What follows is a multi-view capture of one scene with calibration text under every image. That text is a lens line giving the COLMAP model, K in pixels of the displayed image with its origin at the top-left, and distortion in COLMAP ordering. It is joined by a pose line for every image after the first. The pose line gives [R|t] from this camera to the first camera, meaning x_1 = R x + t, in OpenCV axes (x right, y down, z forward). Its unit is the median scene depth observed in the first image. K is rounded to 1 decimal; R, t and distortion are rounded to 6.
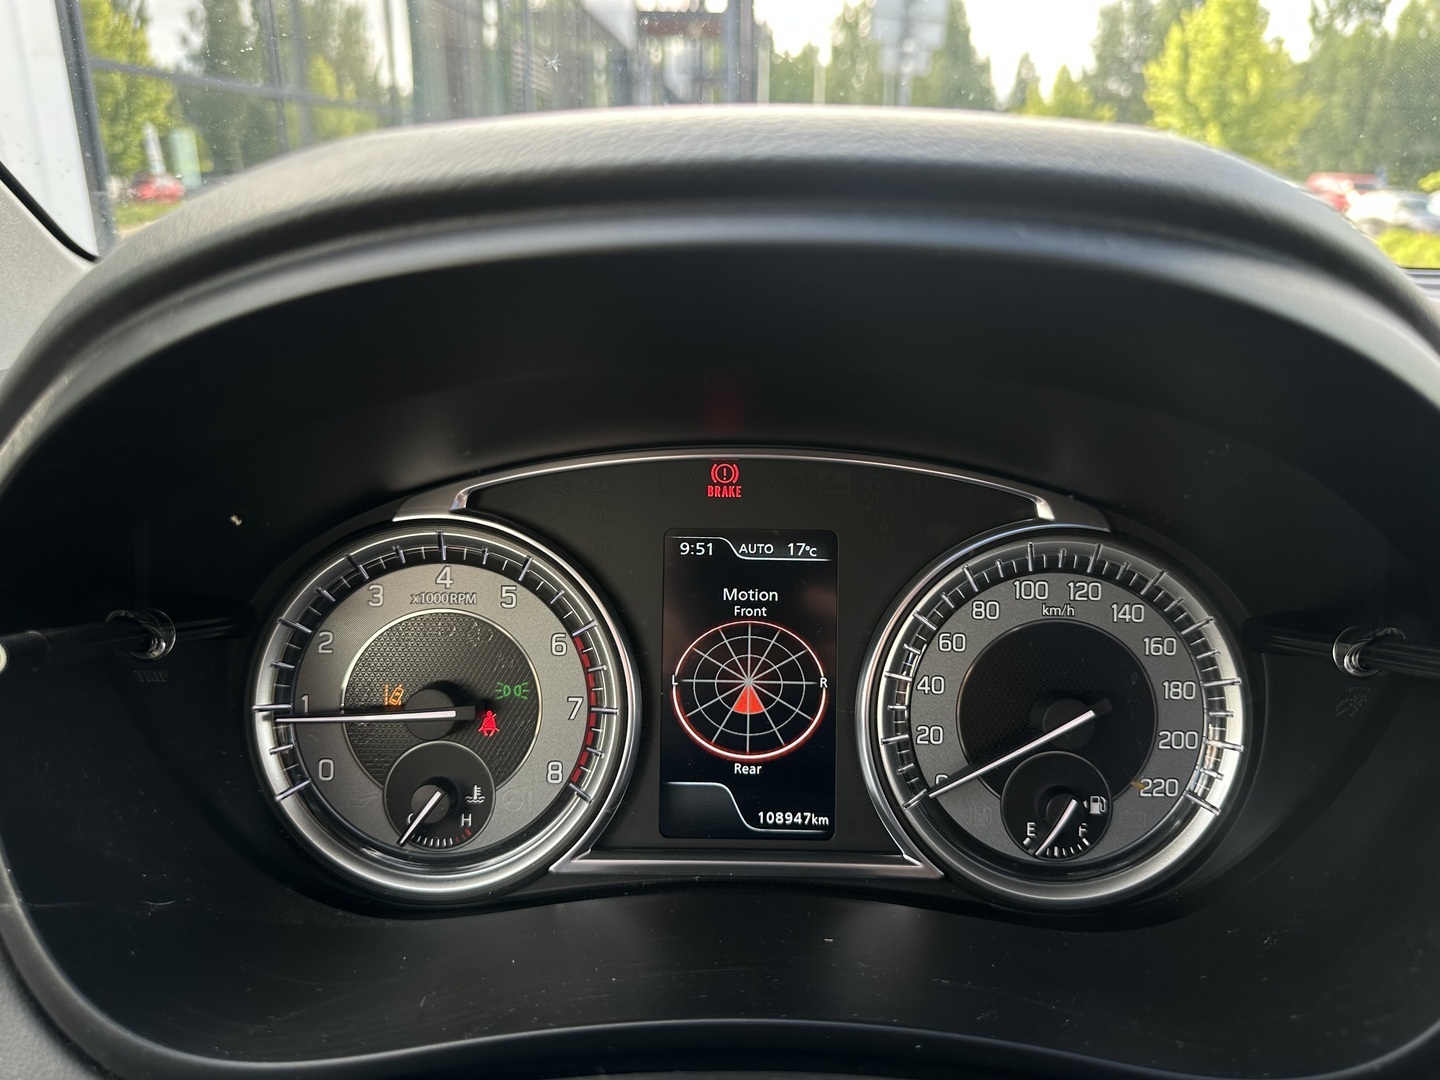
lens RADIAL K [[1026.8, 0, 724.6], [0, 1026.8, 569.4], [0, 0, 1]] dist [-0.007035, -0.008274]
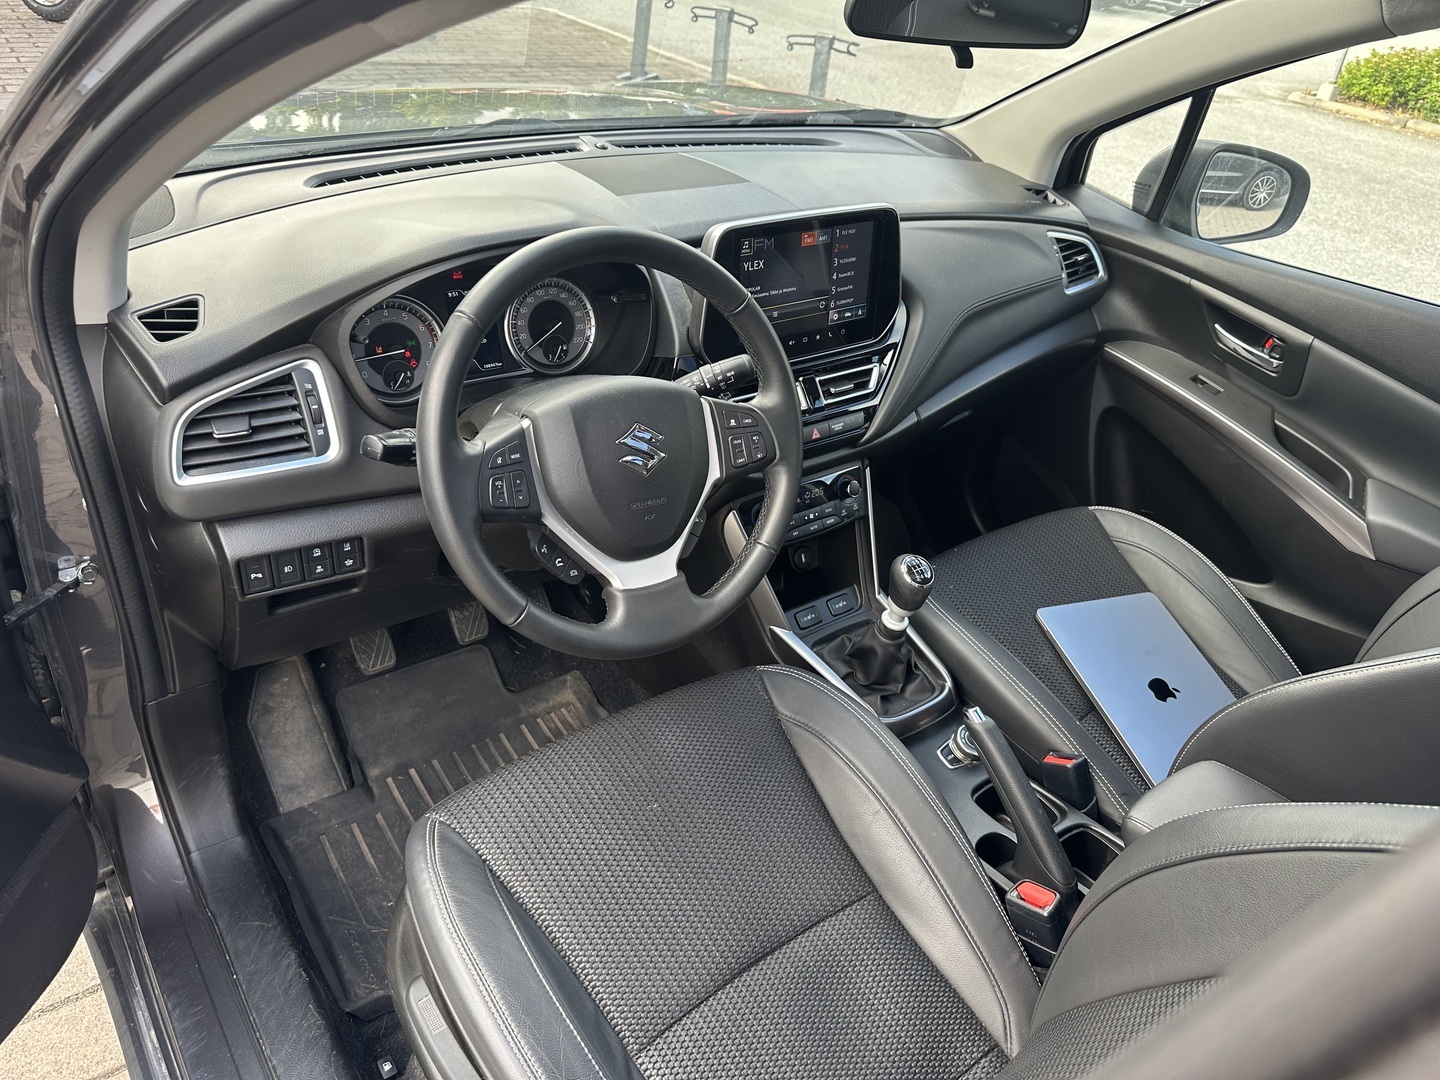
lens RADIAL K [[1026.8, 0, 724.6], [0, 1026.8, 569.4], [0, 0, 1]] dist [-0.007035, -0.008274]
pose [[0.794335, -0.289062, 0.534298, -1.461656], [0.113081, 0.934519, 0.337470, -0.223676], [-0.596862, -0.207645, 0.775009, -2.521228]]
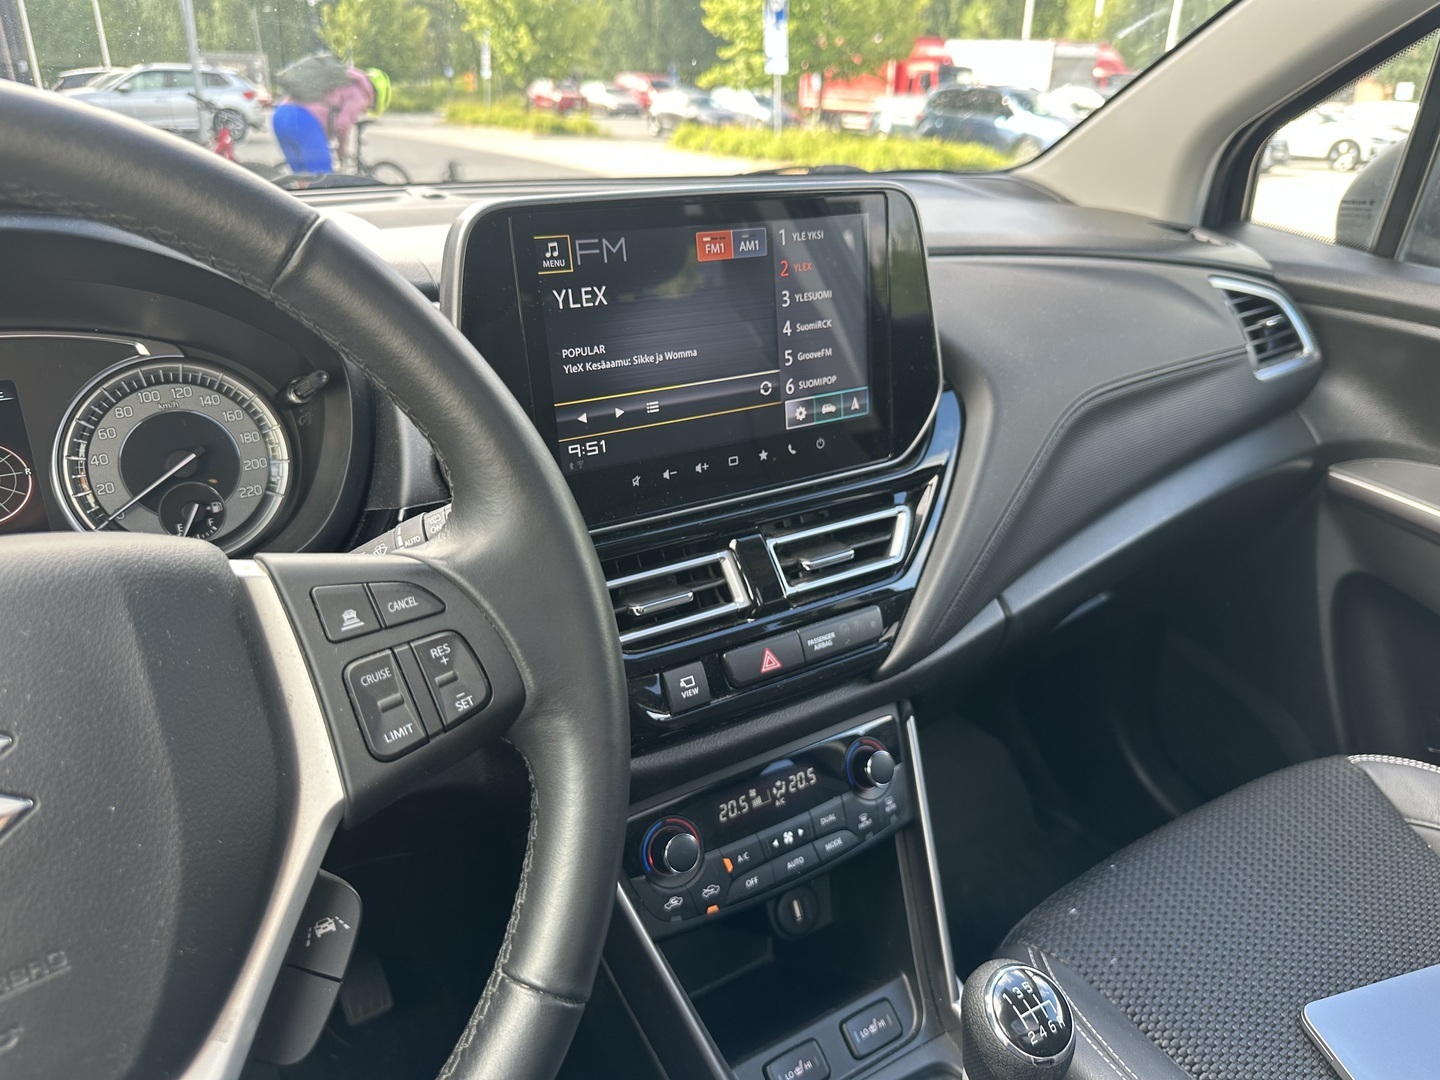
lens RADIAL K [[1053.1, 0, 727.8], [0, 1053.1, 520.7], [0, 0, 1]] dist [-0.001266, -0.006710]
pose [[0.837368, -0.206198, 0.506259, 0.172098], [0.187066, 0.978303, 0.089048, 0.255723], [-0.513636, 0.020138, 0.857772, -1.069572]]
